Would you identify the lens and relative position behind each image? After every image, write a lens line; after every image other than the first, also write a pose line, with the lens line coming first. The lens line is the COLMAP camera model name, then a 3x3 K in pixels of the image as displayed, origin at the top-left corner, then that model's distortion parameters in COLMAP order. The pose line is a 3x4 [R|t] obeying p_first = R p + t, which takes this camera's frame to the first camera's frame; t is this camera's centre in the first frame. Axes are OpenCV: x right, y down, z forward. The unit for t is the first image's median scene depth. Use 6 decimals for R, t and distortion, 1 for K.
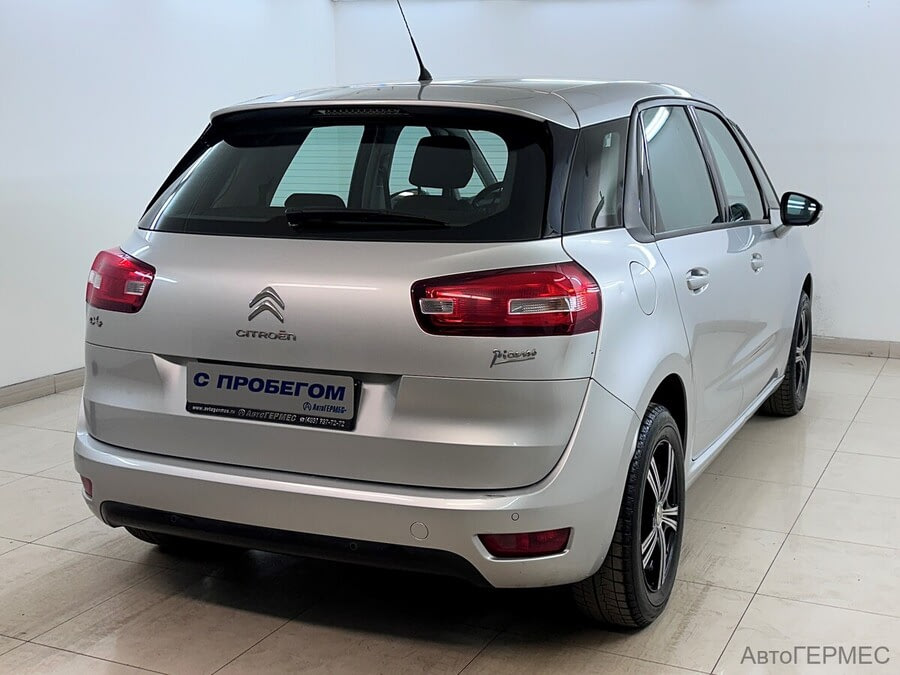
lens RADIAL K [[1193.3, 0, 449.8], [0, 1193.3, 337.0], [0, 0, 1]] dist [-0.109446, 0.000000]
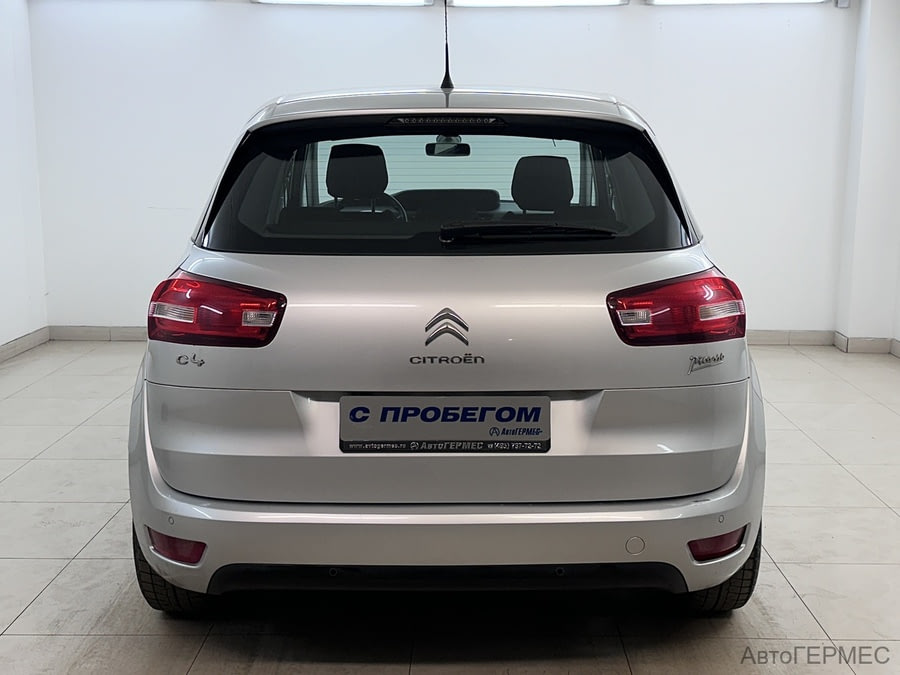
lens RADIAL K [[1112.6, 0, 449.8], [0, 1112.6, 333.3], [0, 0, 1]] dist [-0.002434, 0.000000]
pose [[0.925266, -0.069276, 0.372939, -0.470863], [0.069456, 0.997501, 0.012970, -0.033227], [-0.372905, 0.013902, 0.927765, 0.189478]]
